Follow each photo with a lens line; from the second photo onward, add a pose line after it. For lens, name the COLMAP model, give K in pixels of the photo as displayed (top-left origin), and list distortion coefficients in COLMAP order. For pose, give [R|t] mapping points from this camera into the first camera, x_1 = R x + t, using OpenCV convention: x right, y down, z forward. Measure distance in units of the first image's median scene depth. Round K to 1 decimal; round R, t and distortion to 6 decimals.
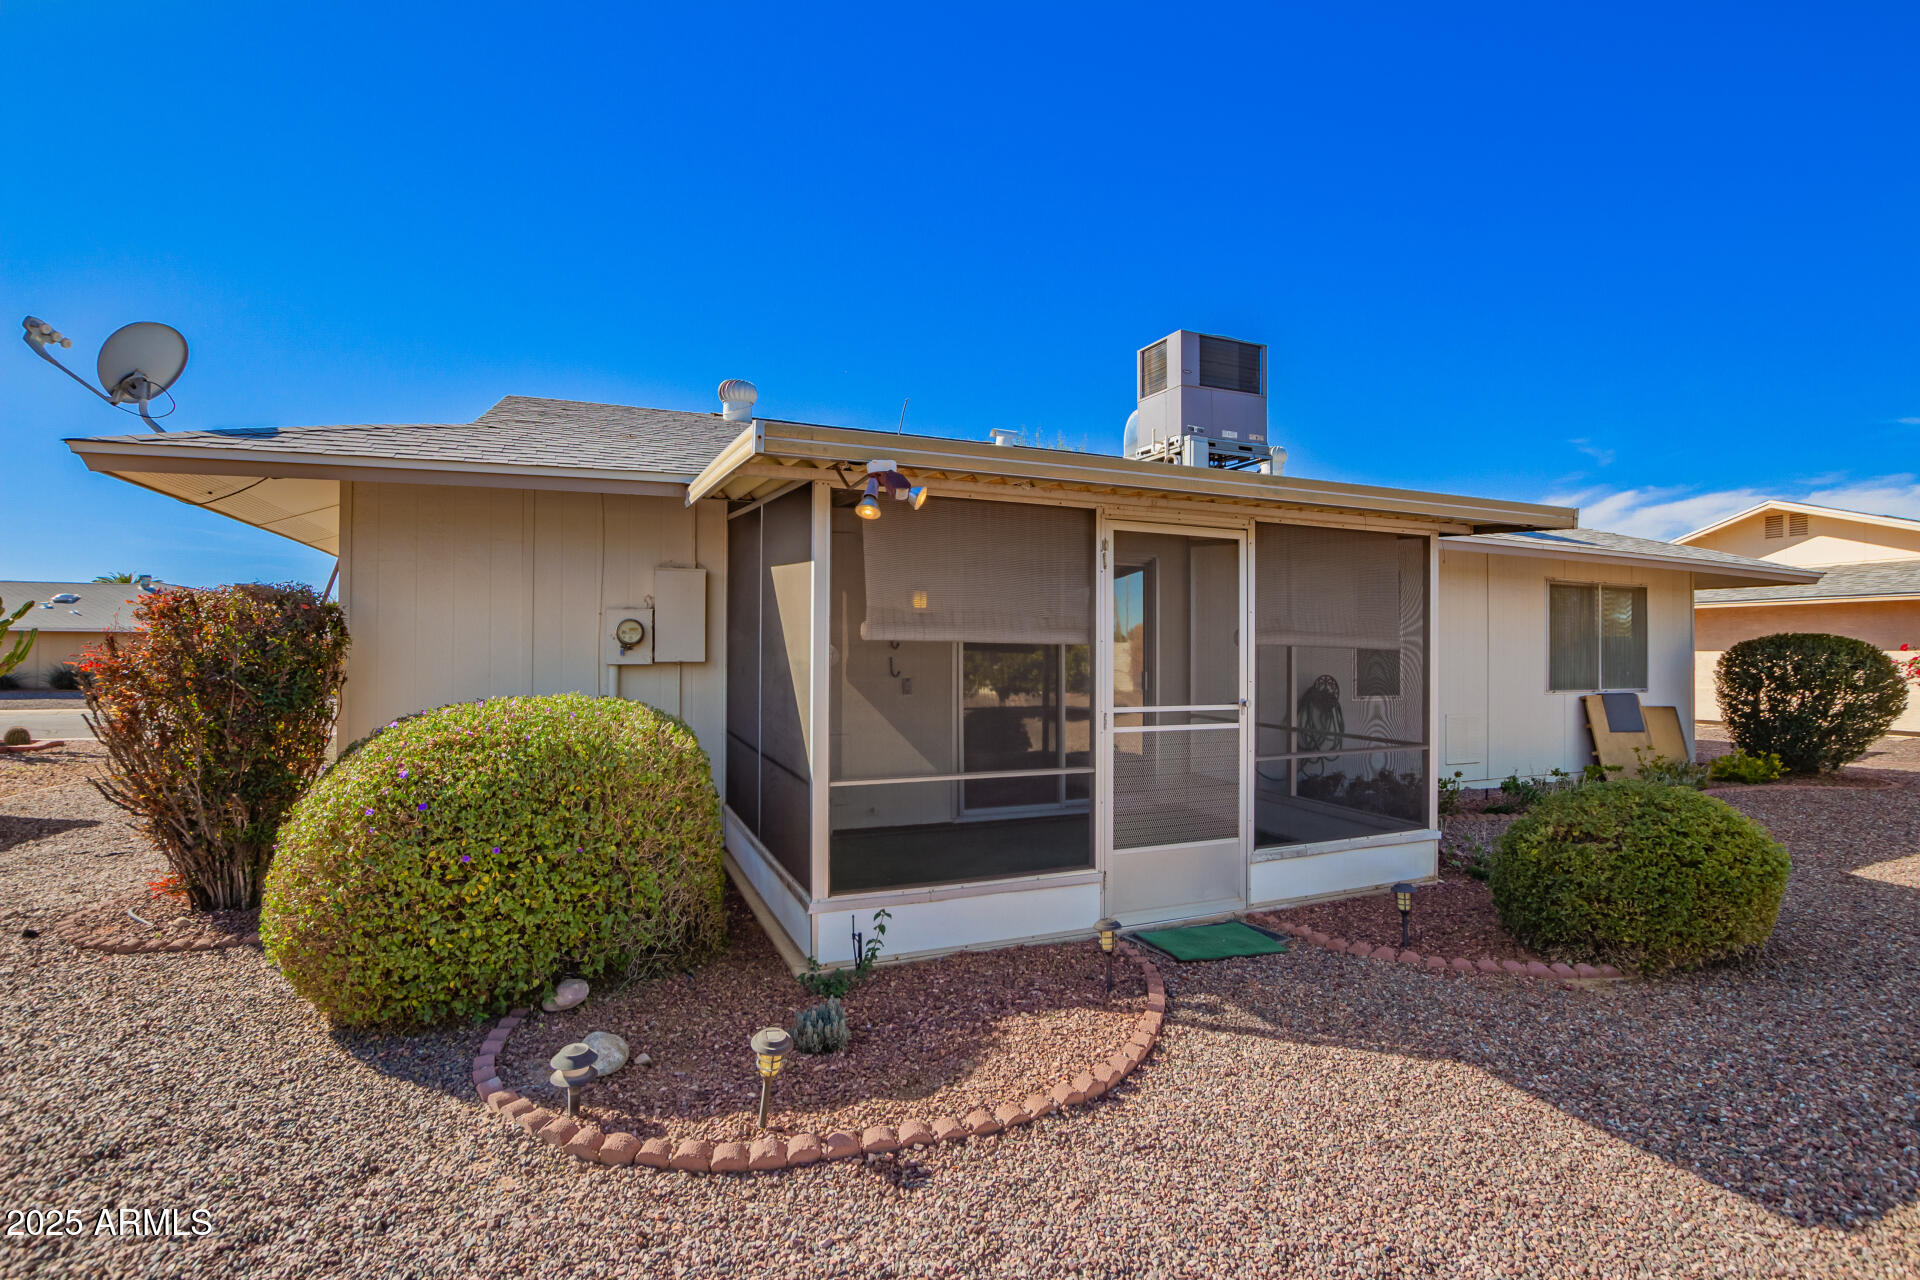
lens RADIAL K [[868.0, 0, 958.1], [0, 868.0, 661.6], [0, 0, 1]] dist [-0.033261, 0.000201]
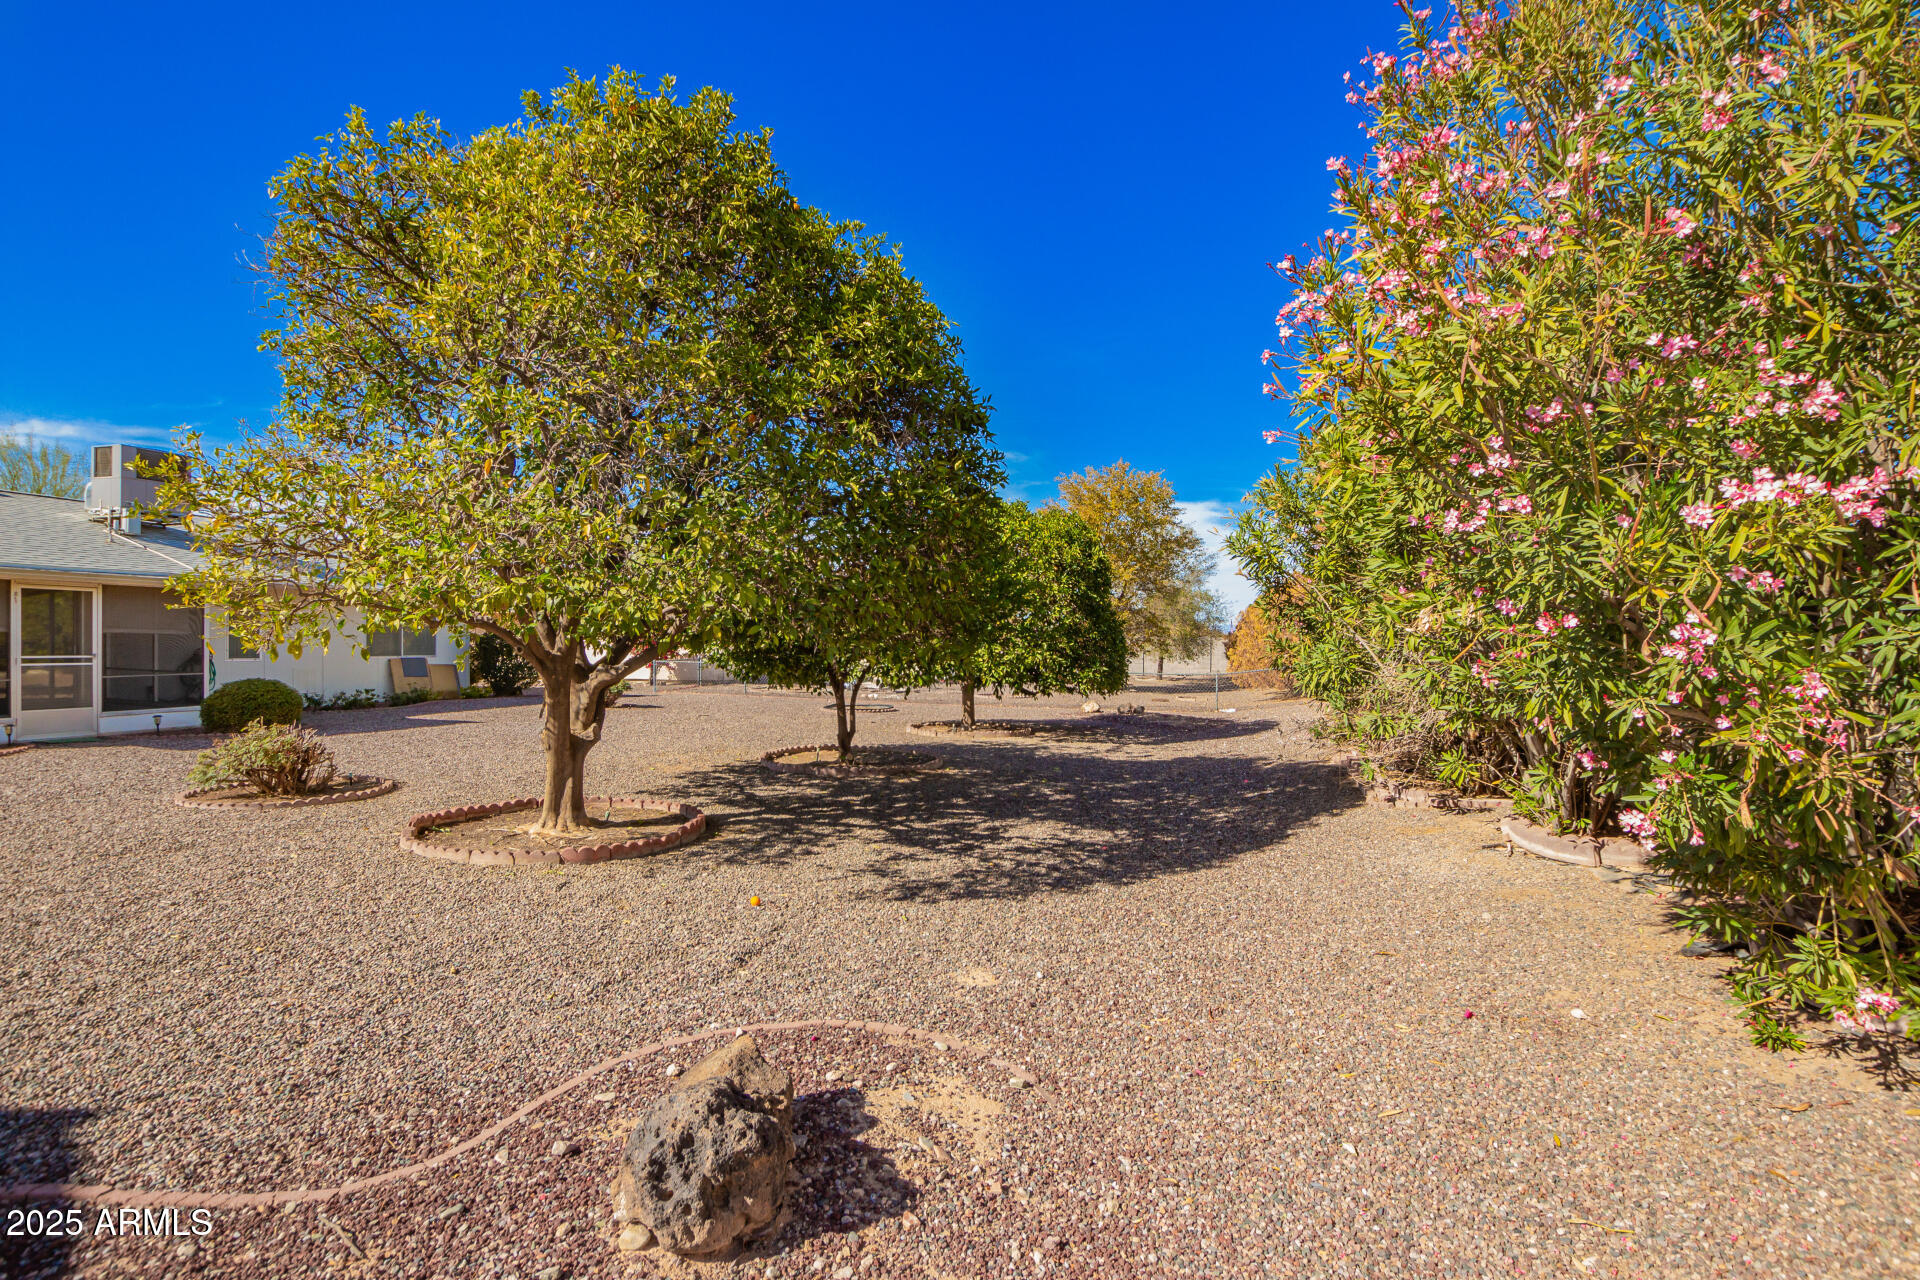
lens RADIAL K [[869.4, 0, 908.1], [0, 869.4, 646.5], [0, 0, 1]] dist [-0.000538, -0.011114]
pose [[0.649793, -0.000476, 0.760111, -0.041159], [0.001170, 0.999999, -0.000373, 0.023674], [-0.760111, 0.001132, 0.649793, -2.316894]]
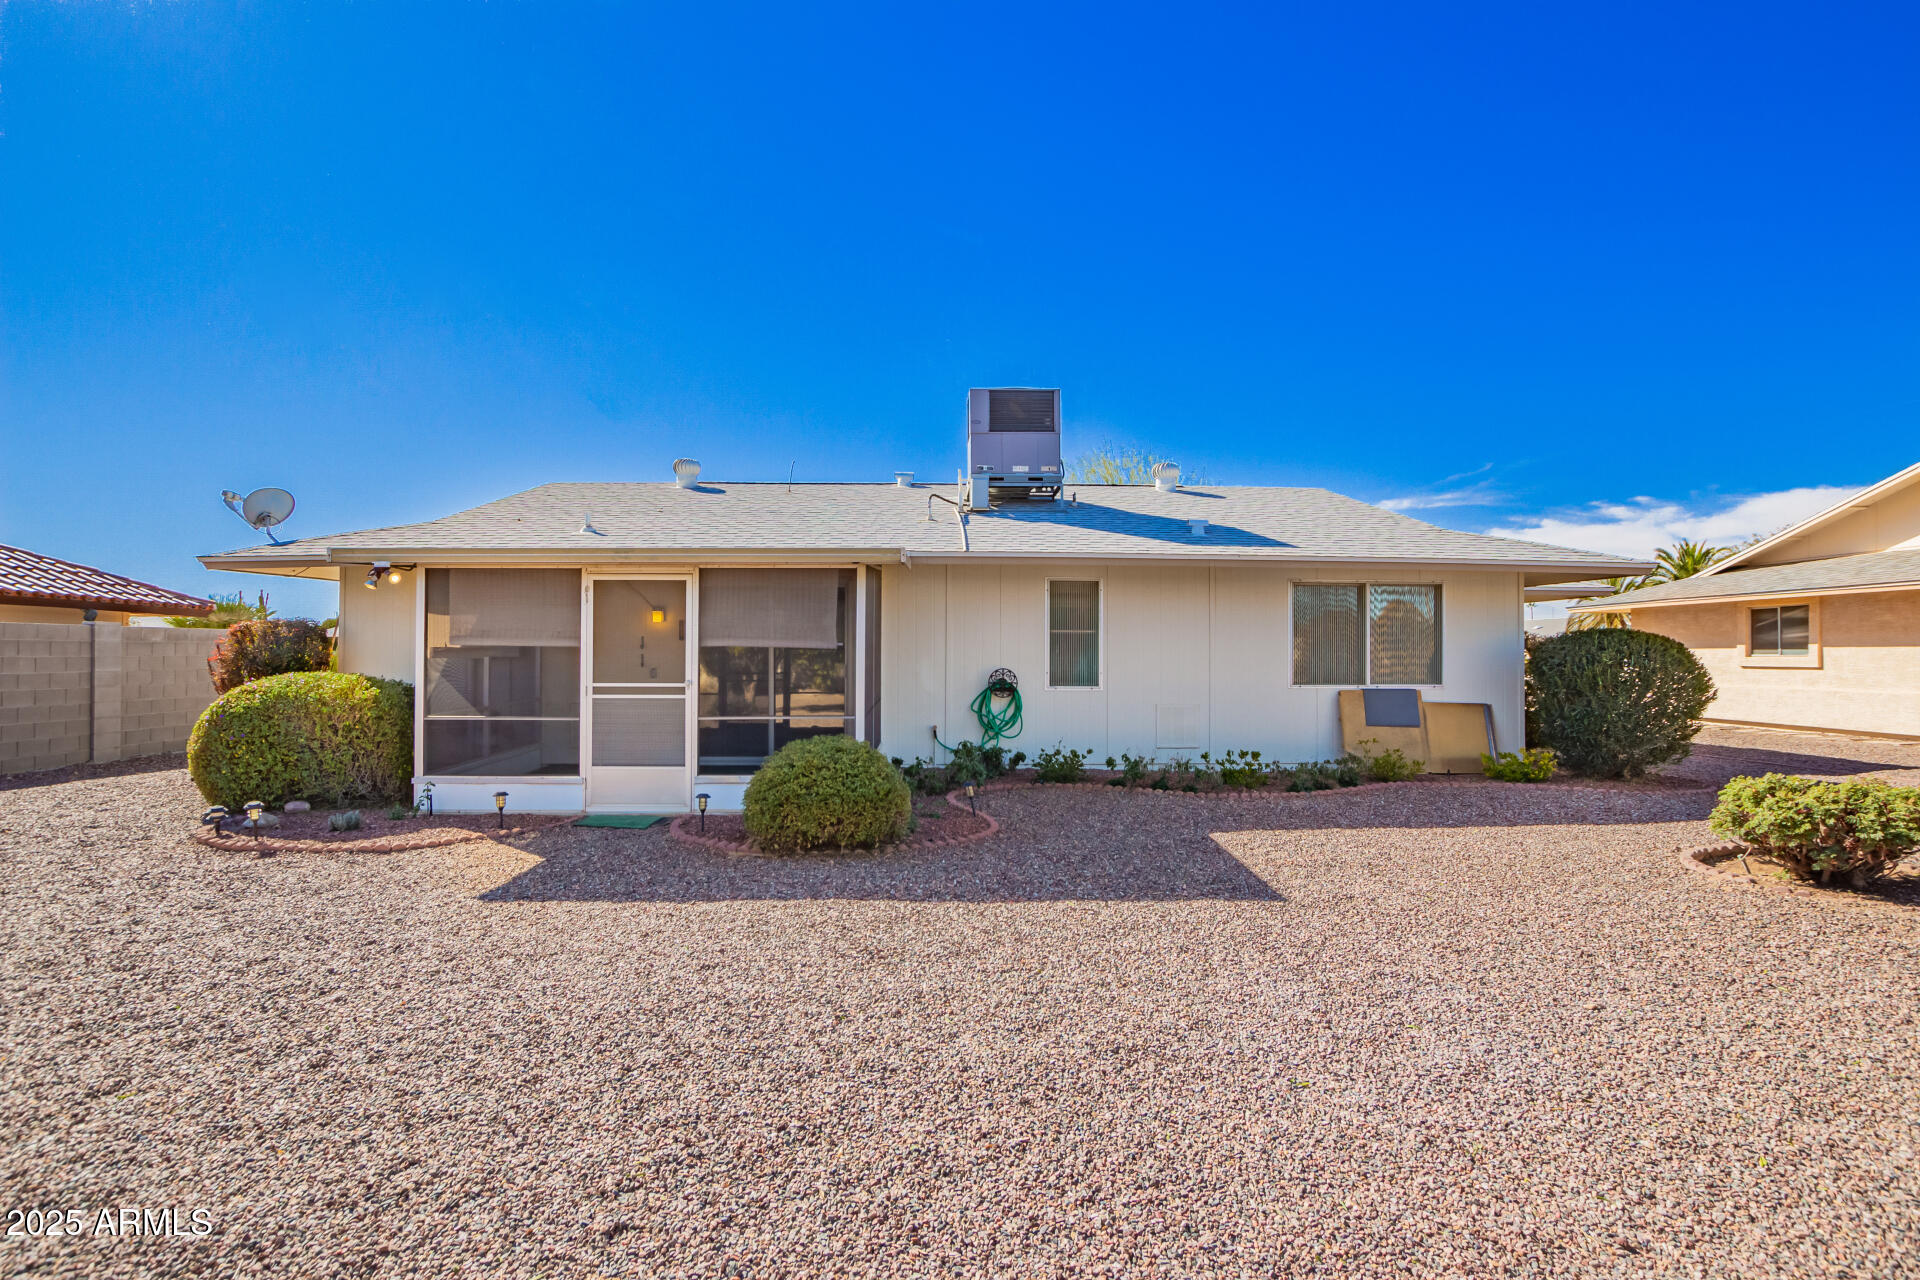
lens RADIAL K [[862.3, 0, 963.9], [0, 862.3, 652.9], [0, 0, 1]] dist [-0.035249, 0.000183]
pose [[0.934018, 0.000025, -0.357226, 1.260718], [-0.002095, 0.999983, -0.005407, 0.000174], [0.357220, 0.005799, 0.934002, -0.275623]]
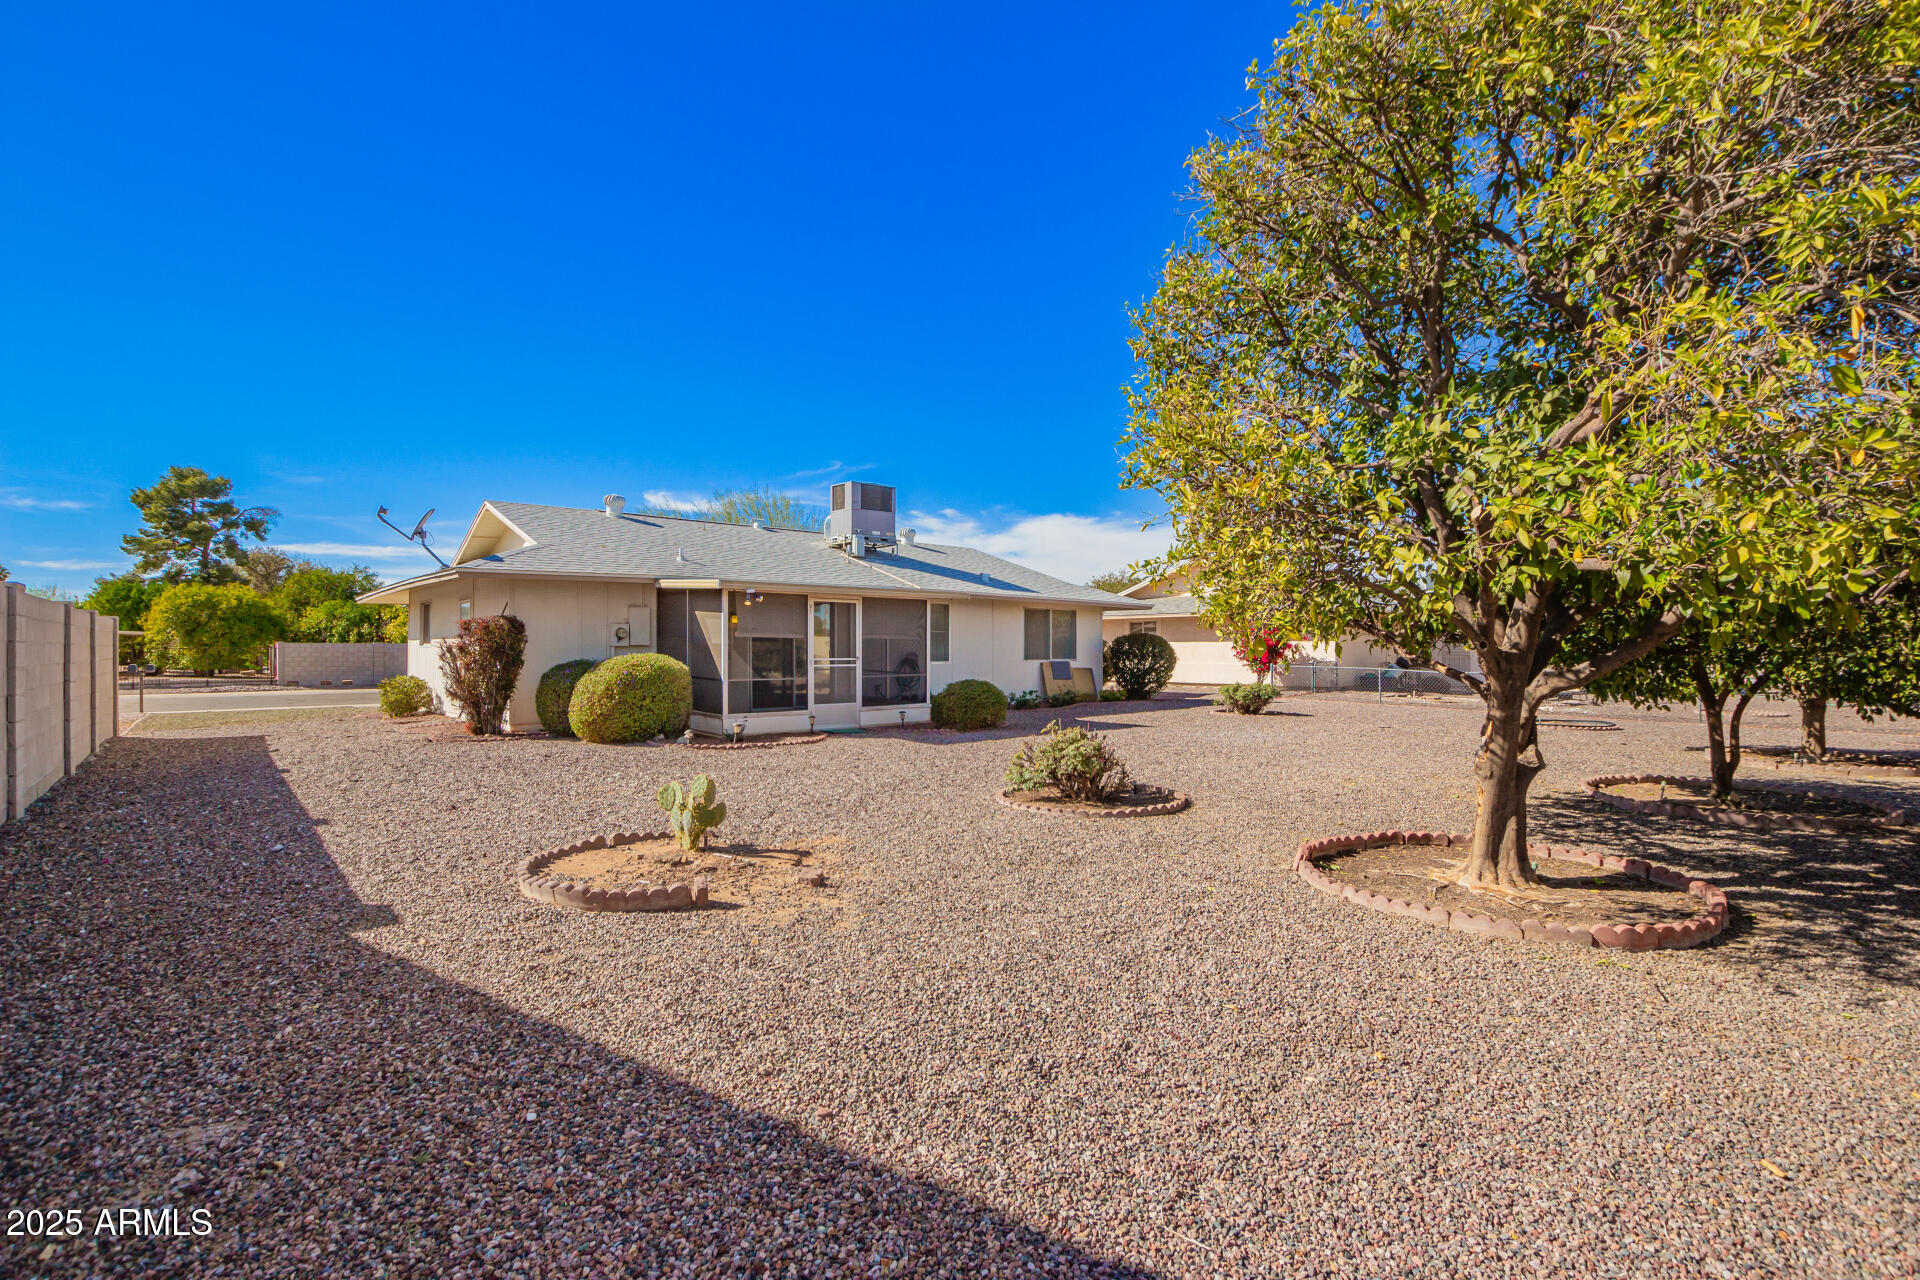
lens RADIAL K [[862.3, 0, 963.9], [0, 862.3, 652.9], [0, 0, 1]] dist [-0.035249, 0.000183]
pose [[0.945426, -0.004458, 0.325808, -0.271400], [0.005139, 0.999986, -0.001229, 0.033215], [-0.325798, 0.002836, 0.945435, -1.787790]]
